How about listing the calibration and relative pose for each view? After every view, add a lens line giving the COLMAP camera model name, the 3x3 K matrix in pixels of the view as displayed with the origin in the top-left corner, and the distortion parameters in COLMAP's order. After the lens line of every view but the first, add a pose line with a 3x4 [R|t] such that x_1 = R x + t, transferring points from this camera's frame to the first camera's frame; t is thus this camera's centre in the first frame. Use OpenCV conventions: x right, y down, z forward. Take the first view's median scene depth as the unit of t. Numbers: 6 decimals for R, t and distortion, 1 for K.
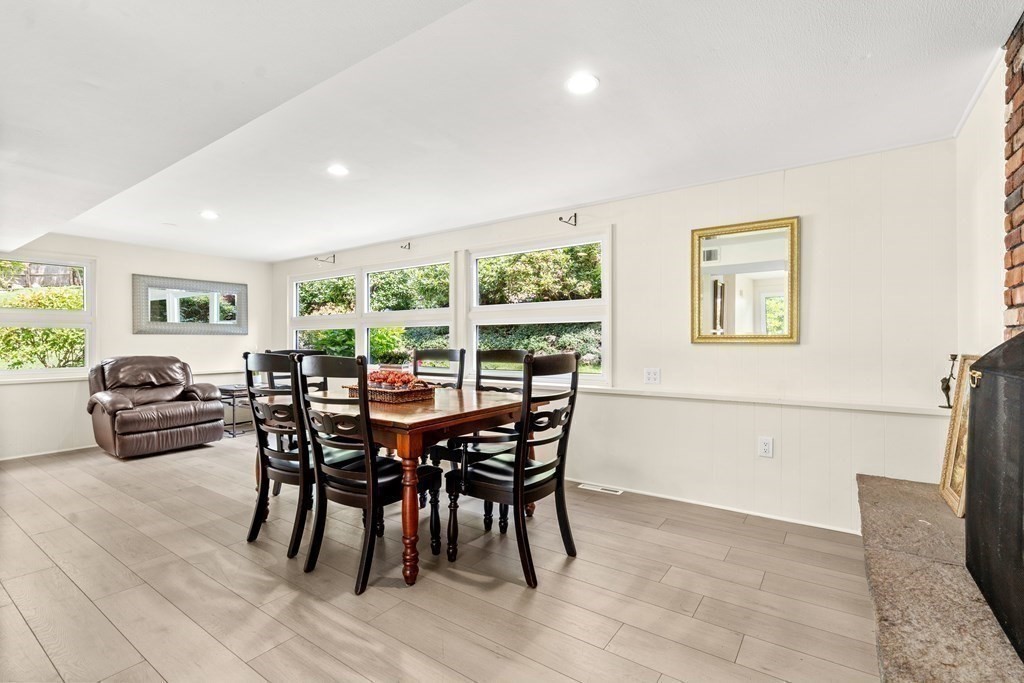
lens RADIAL K [[469.5, 0, 512.1], [0, 469.5, 345.1], [0, 0, 1]] dist [-0.005447, -0.000090]
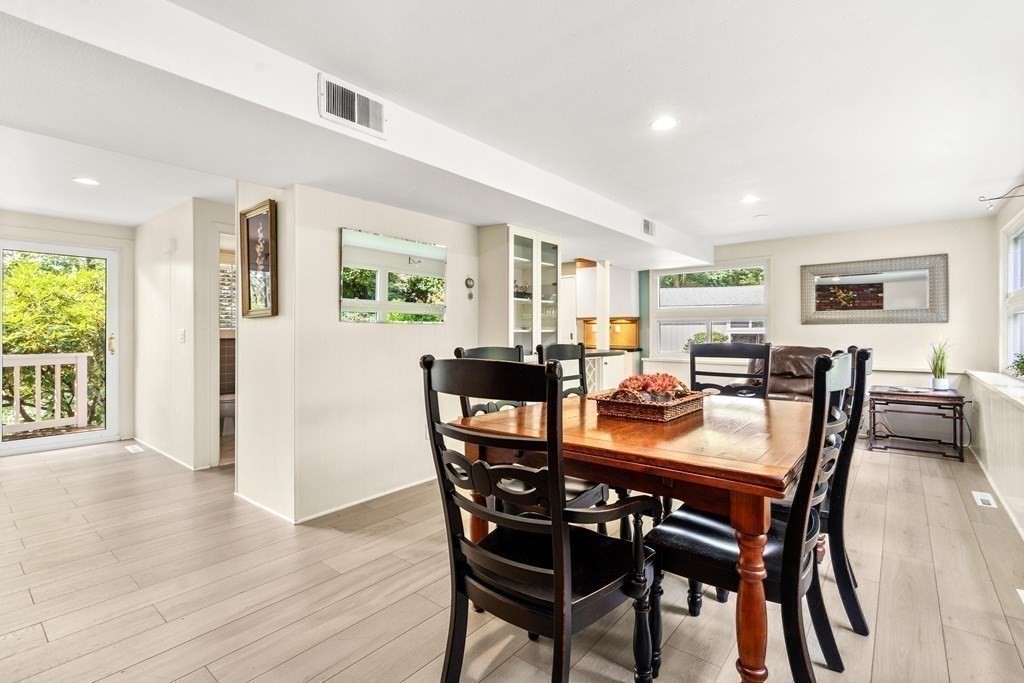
lens RADIAL K [[469.5, 0, 513.0], [0, 469.5, 334.2], [0, 0, 1]] dist [-0.005447, -0.000090]
pose [[-0.084087, 0.008107, -0.996425, 0.284294], [-0.000814, 0.999966, 0.008205, -0.010961], [0.996458, 0.001501, -0.084078, 0.486364]]
